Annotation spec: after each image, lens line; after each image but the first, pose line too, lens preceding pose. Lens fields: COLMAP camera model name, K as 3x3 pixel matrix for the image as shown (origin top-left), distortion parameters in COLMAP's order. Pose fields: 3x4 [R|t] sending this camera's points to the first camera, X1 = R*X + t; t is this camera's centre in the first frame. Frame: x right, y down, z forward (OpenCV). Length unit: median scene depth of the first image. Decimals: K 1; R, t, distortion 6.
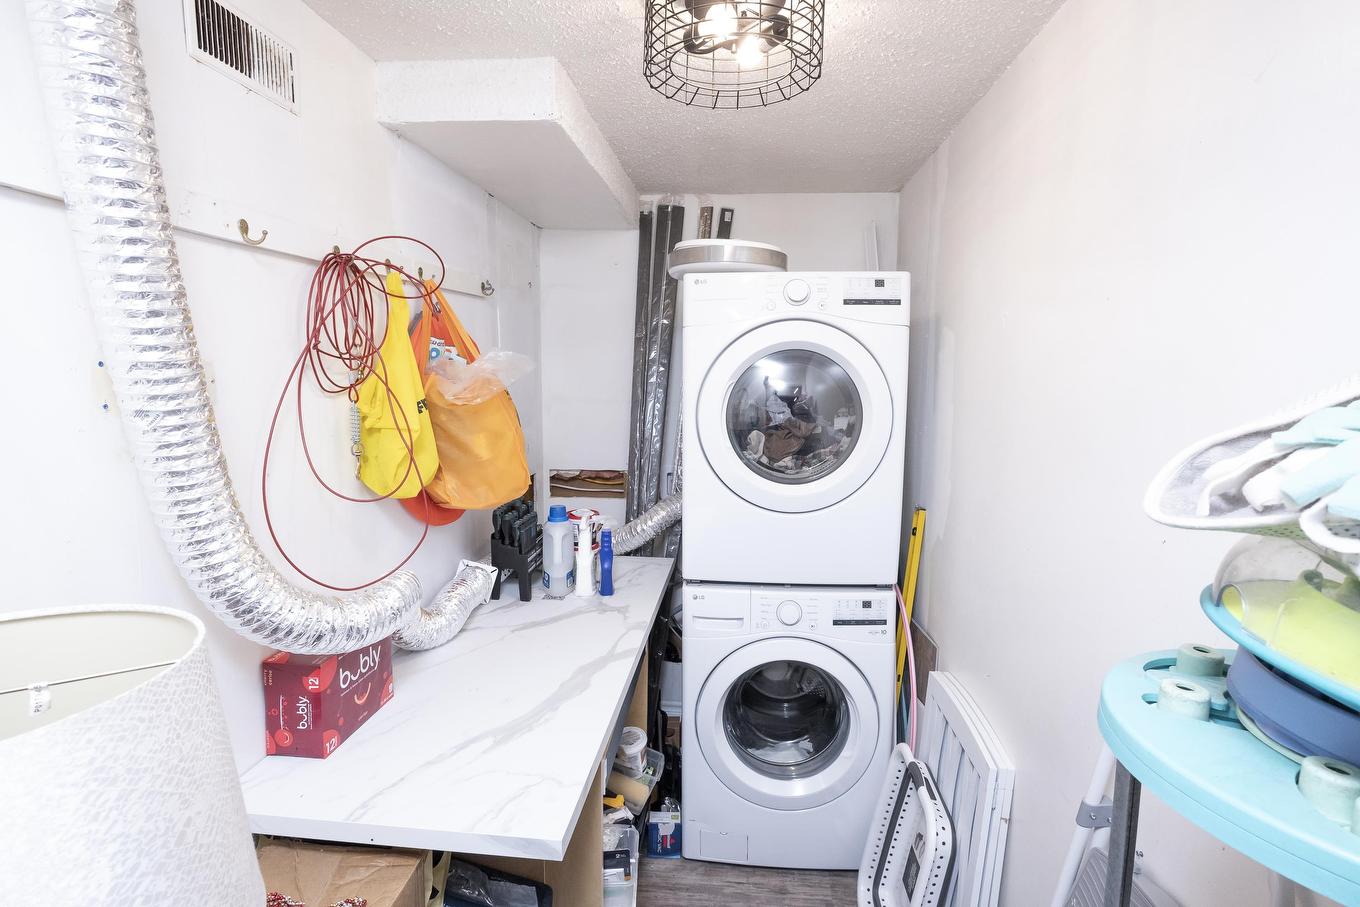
lens RADIAL K [[691.1, 0, 674.1], [0, 691.1, 405.4], [0, 0, 1]] dist [-0.002816, 0.000722]
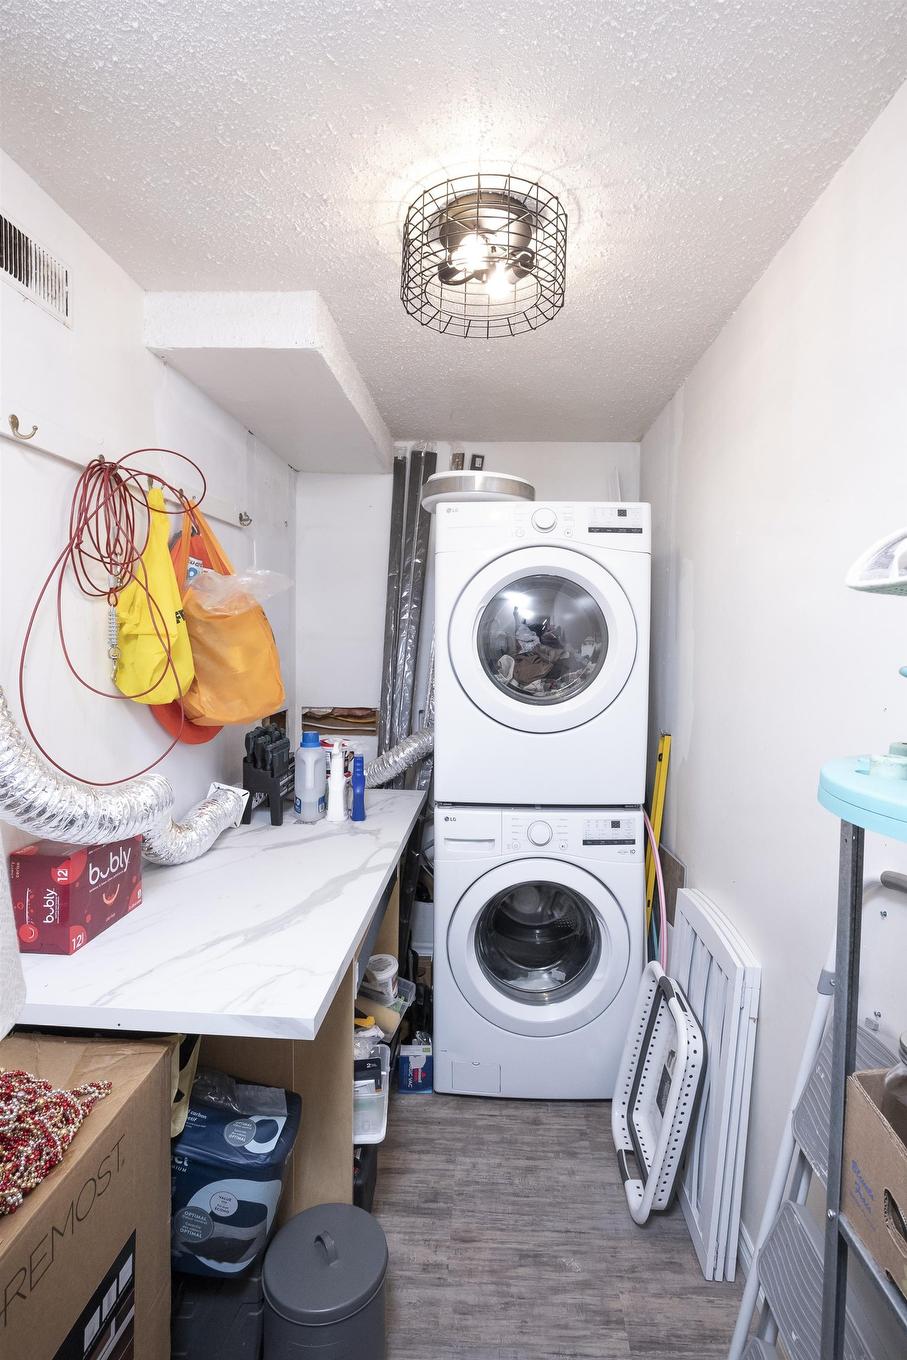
lens RADIAL K [[691.1, 0, 455.6], [0, 691.1, 637.0], [0, 0, 1]] dist [-0.002816, 0.000722]
pose [[0.998978, 0.003859, 0.045024, -0.003857], [-0.000260, 0.996820, -0.079680, 0.099007], [-0.045188, 0.079587, 0.995803, -0.026222]]
